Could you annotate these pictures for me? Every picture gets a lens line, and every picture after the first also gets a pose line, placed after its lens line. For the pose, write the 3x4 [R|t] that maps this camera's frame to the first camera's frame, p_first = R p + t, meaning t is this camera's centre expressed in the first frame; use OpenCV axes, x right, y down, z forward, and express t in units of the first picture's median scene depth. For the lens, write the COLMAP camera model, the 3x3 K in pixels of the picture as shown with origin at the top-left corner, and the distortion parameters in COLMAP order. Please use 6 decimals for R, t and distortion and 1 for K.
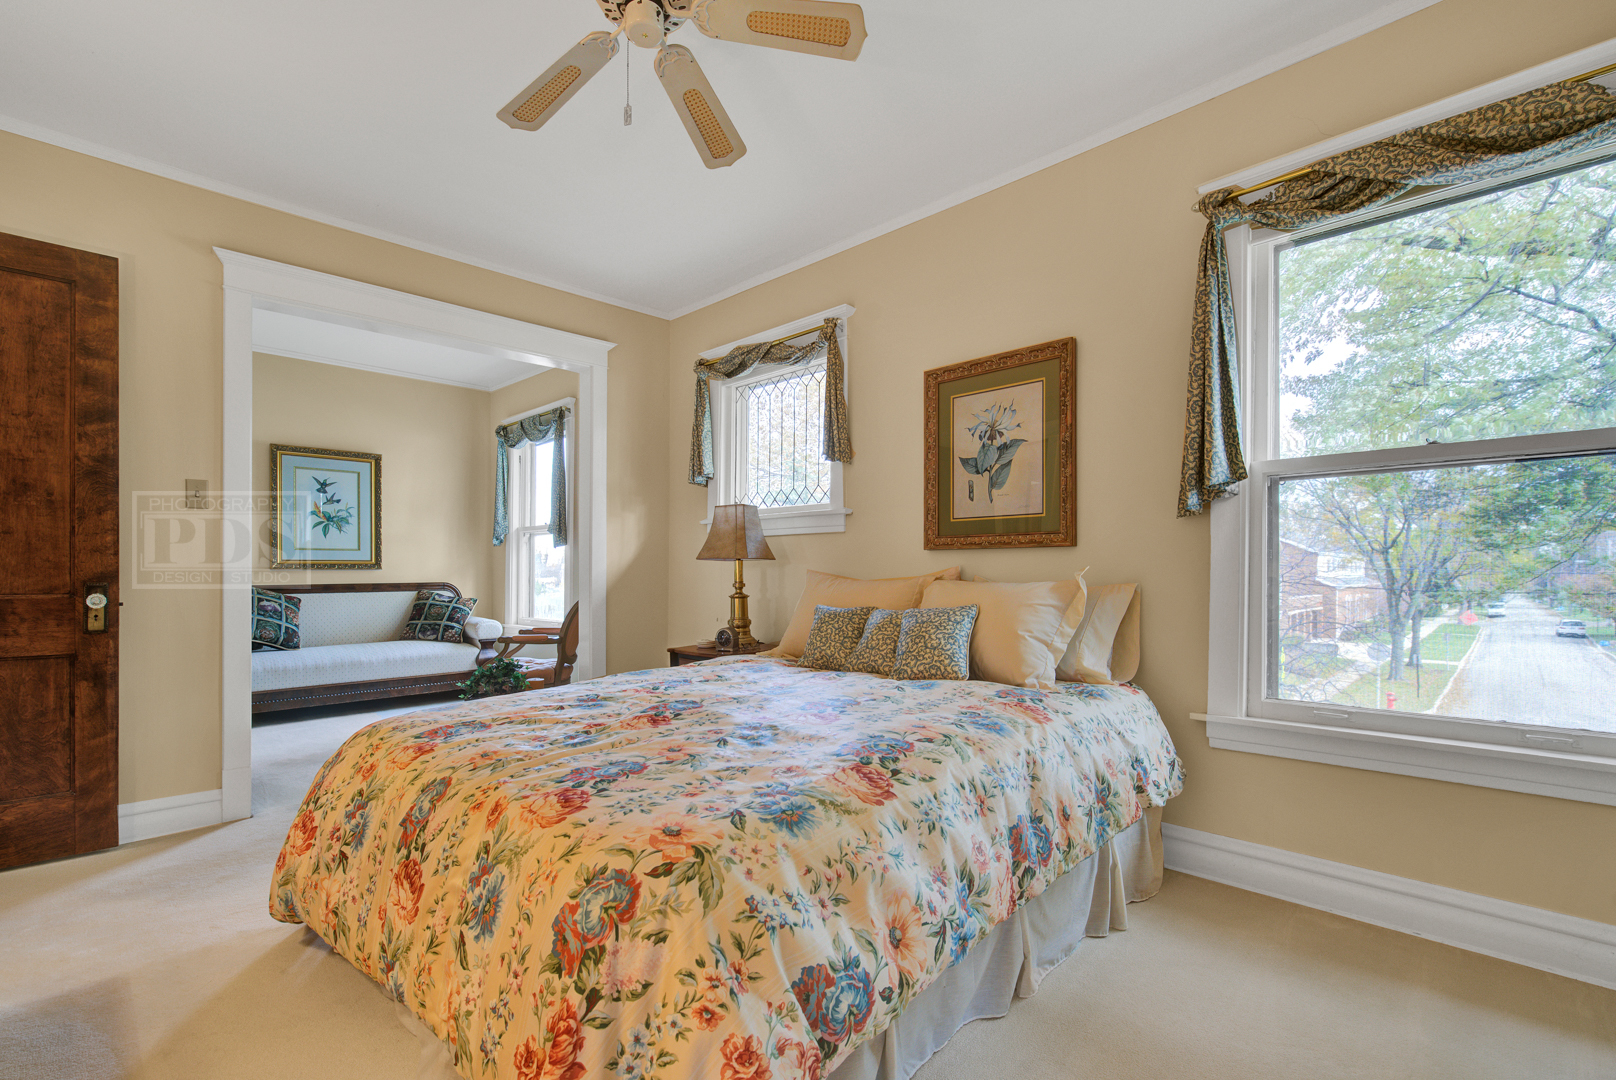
lens RADIAL K [[718.0, 0, 809.3], [0, 718.0, 579.4], [0, 0, 1]] dist [-0.003603, -0.005695]
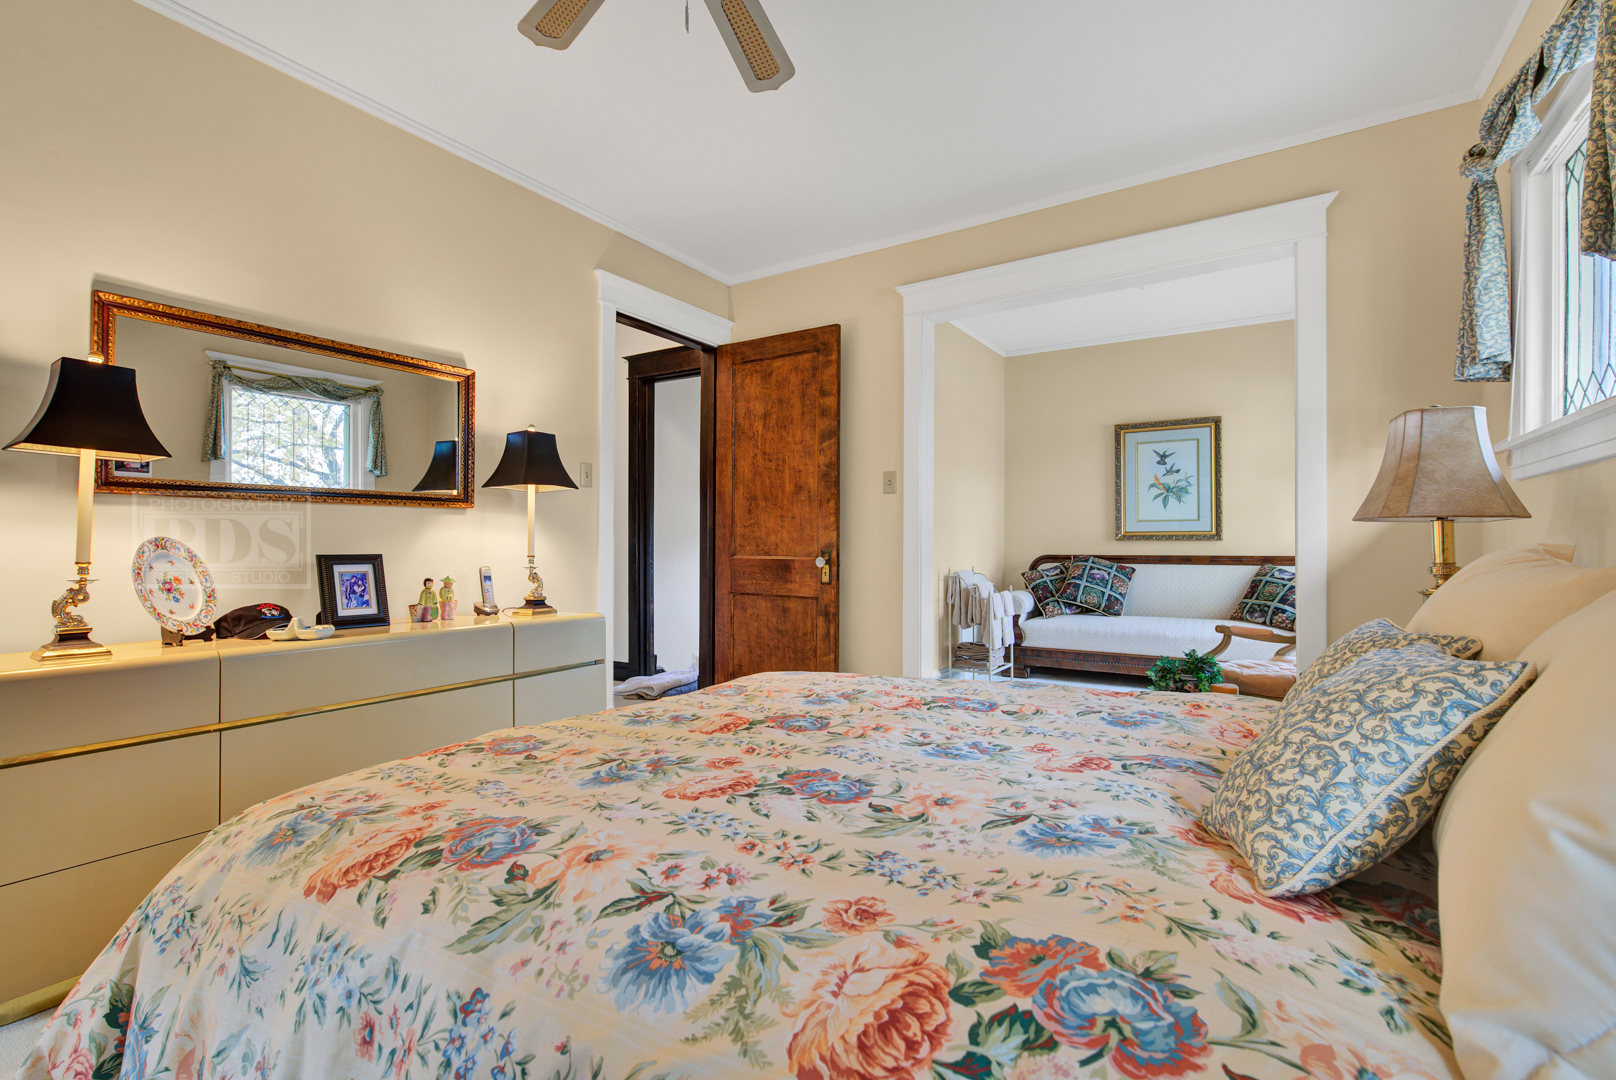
lens RADIAL K [[718.0, 0, 816.5], [0, 718.0, 538.3], [0, 0, 1]] dist [-0.003603, -0.005695]
pose [[0.212939, -0.004471, -0.977055, 0.197114], [-0.012664, 0.999893, -0.007336, -0.003676], [0.976983, 0.013936, 0.212860, 0.305226]]
